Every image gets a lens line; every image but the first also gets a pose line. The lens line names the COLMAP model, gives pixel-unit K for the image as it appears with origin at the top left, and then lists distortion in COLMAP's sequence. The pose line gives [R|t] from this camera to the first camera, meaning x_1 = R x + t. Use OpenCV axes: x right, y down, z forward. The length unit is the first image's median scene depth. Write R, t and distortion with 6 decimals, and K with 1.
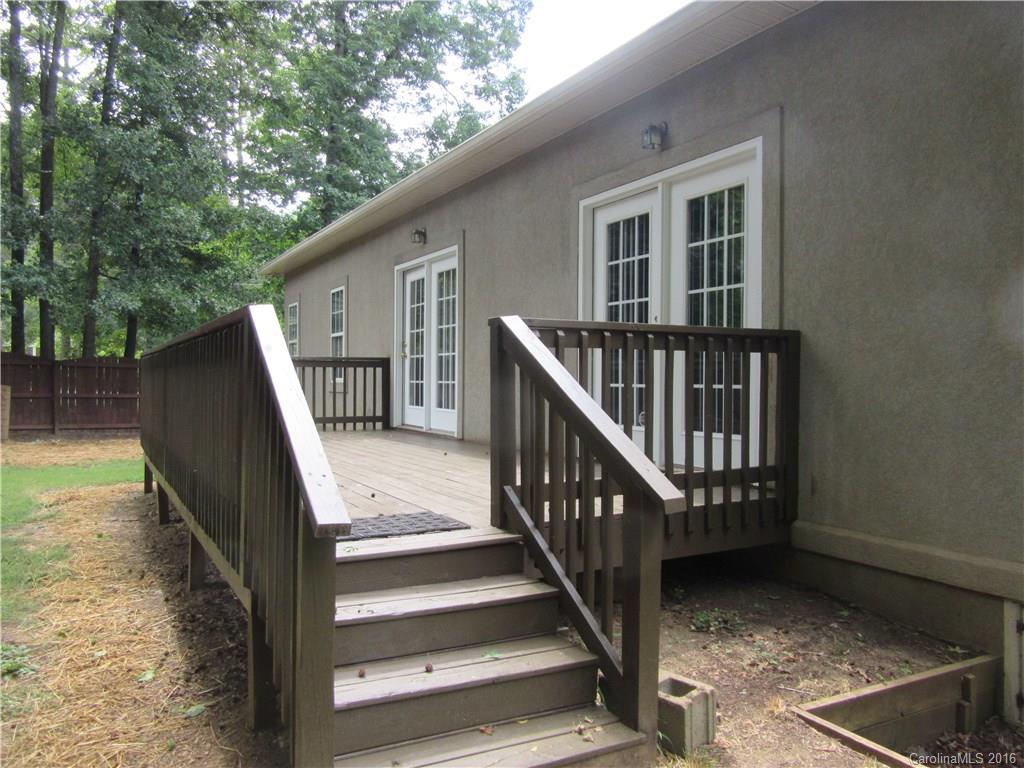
lens RADIAL K [[789.9, 0, 512.0], [0, 789.9, 384.0], [0, 0, 1]] dist [-0.034470, -0.000212]
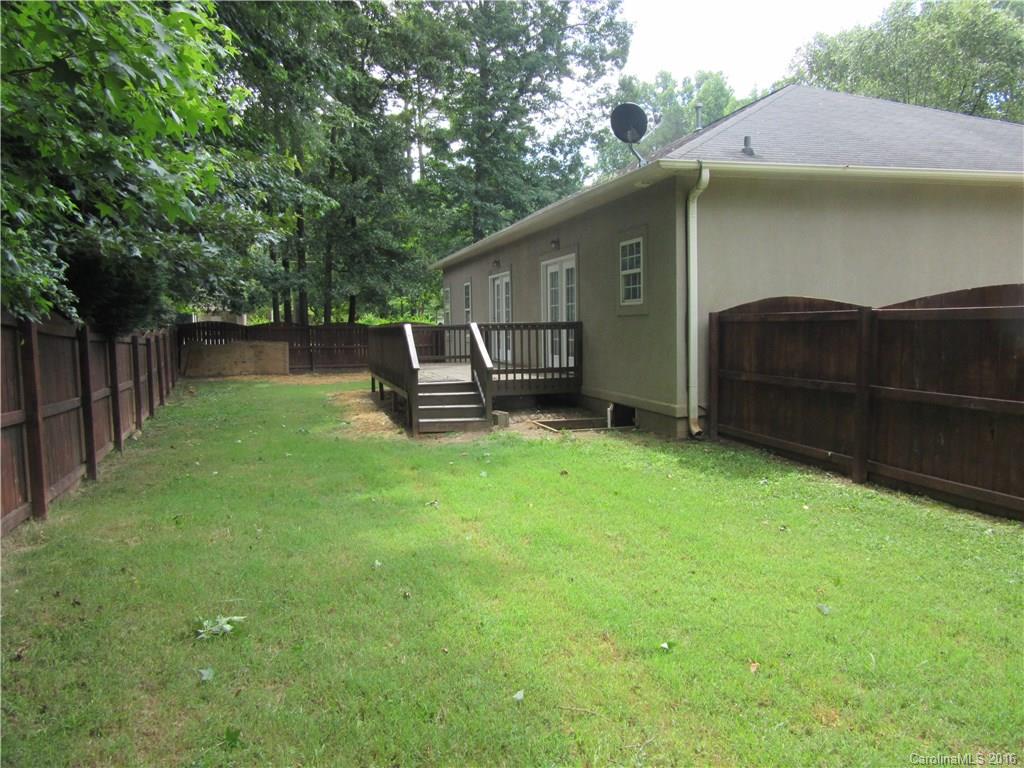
lens RADIAL K [[789.9, 0, 512.0], [0, 789.9, 384.0], [0, 0, 1]] dist [-0.034470, -0.000212]
pose [[0.972603, -0.007718, -0.232346, 0.313946], [0.024018, 0.997437, 0.067406, -0.015333], [0.231230, -0.071140, 0.970295, -0.777097]]
